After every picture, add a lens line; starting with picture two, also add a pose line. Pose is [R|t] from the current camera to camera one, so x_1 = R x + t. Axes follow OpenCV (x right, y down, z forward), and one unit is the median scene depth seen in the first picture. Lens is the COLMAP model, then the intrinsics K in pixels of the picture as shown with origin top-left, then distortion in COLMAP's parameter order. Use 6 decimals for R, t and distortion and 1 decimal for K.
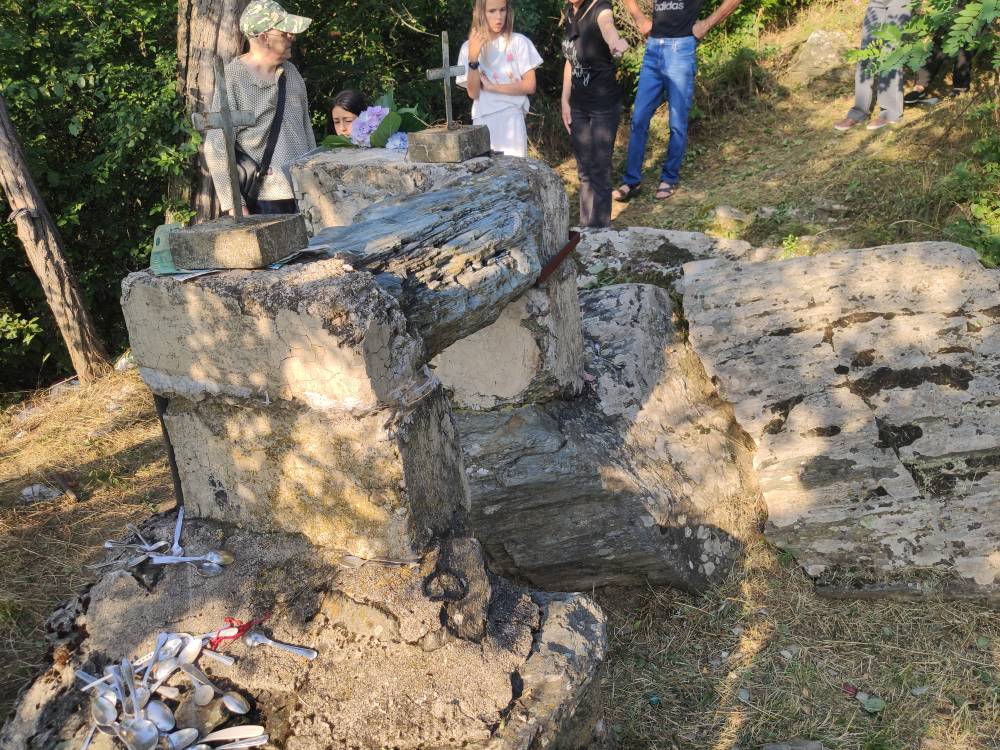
lens RADIAL K [[753.1, 0, 500.4], [0, 753.1, 397.1], [0, 0, 1]] dist [-0.001912, -0.002614]
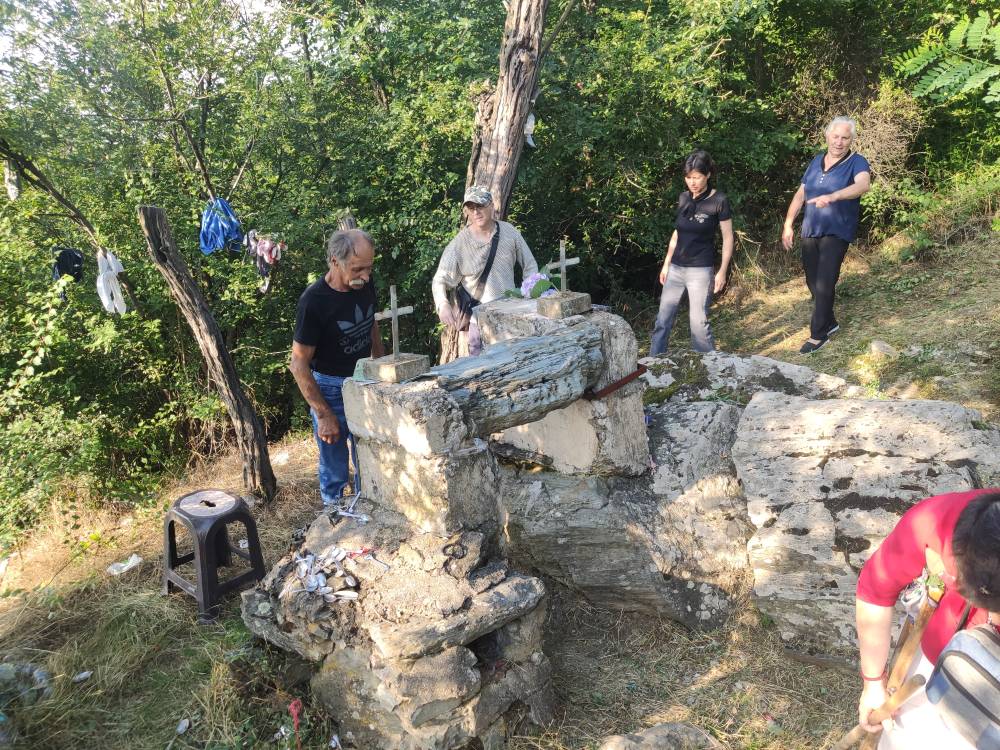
lens RADIAL K [[753.1, 0, 500.4], [0, 753.1, 397.1], [0, 0, 1]] dist [-0.001912, -0.002614]
pose [[0.908287, 0.125006, -0.399235, 0.461303], [-0.159079, 0.985829, -0.053239, -0.035565], [0.386922, 0.111866, 0.915302, -0.478592]]
